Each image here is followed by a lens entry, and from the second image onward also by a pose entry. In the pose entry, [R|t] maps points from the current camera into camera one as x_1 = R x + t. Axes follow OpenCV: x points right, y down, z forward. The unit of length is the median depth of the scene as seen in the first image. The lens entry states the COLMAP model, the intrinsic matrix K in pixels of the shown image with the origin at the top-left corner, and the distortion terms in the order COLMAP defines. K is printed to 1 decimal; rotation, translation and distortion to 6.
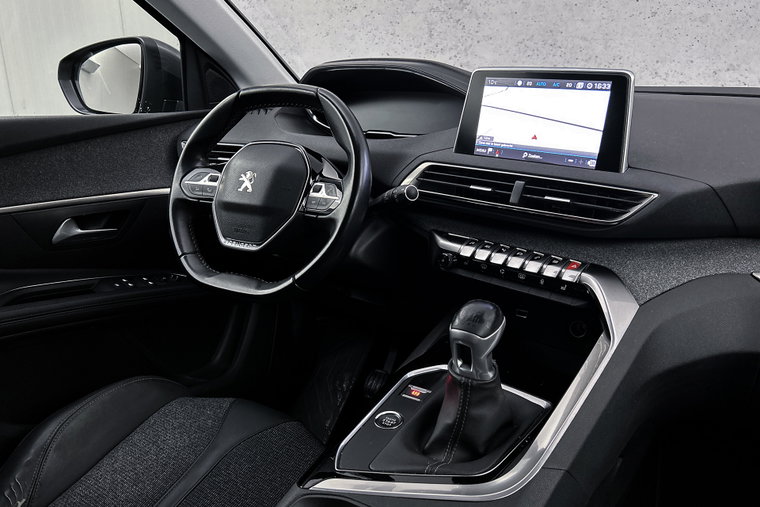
lens RADIAL K [[569.8, 0, 382.8], [0, 569.8, 260.1], [0, 0, 1]] dist [0.056226, -0.078165]
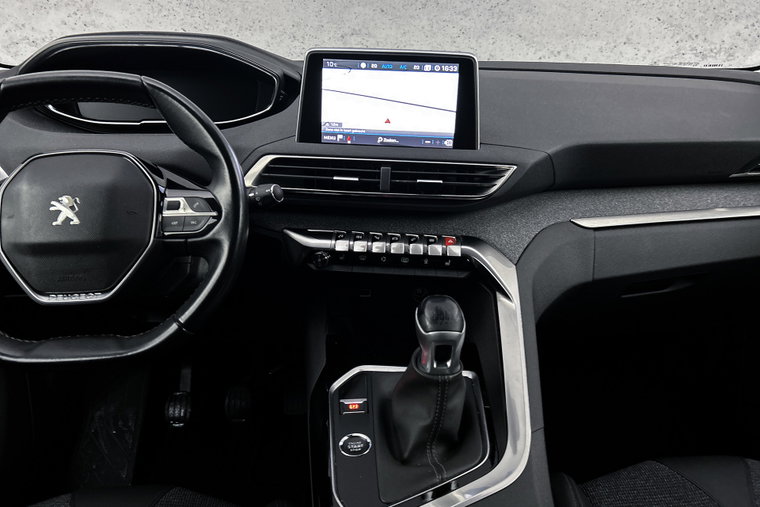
lens RADIAL K [[565.4, 0, 380.3], [0, 565.4, 261.2], [0, 0, 1]] dist [0.090544, -0.125001]
pose [[0.814681, -0.209836, 0.540614, -0.334303], [0.174171, 0.977736, 0.117034, -0.094496], [-0.553136, -0.001186, 0.833090, 0.183846]]
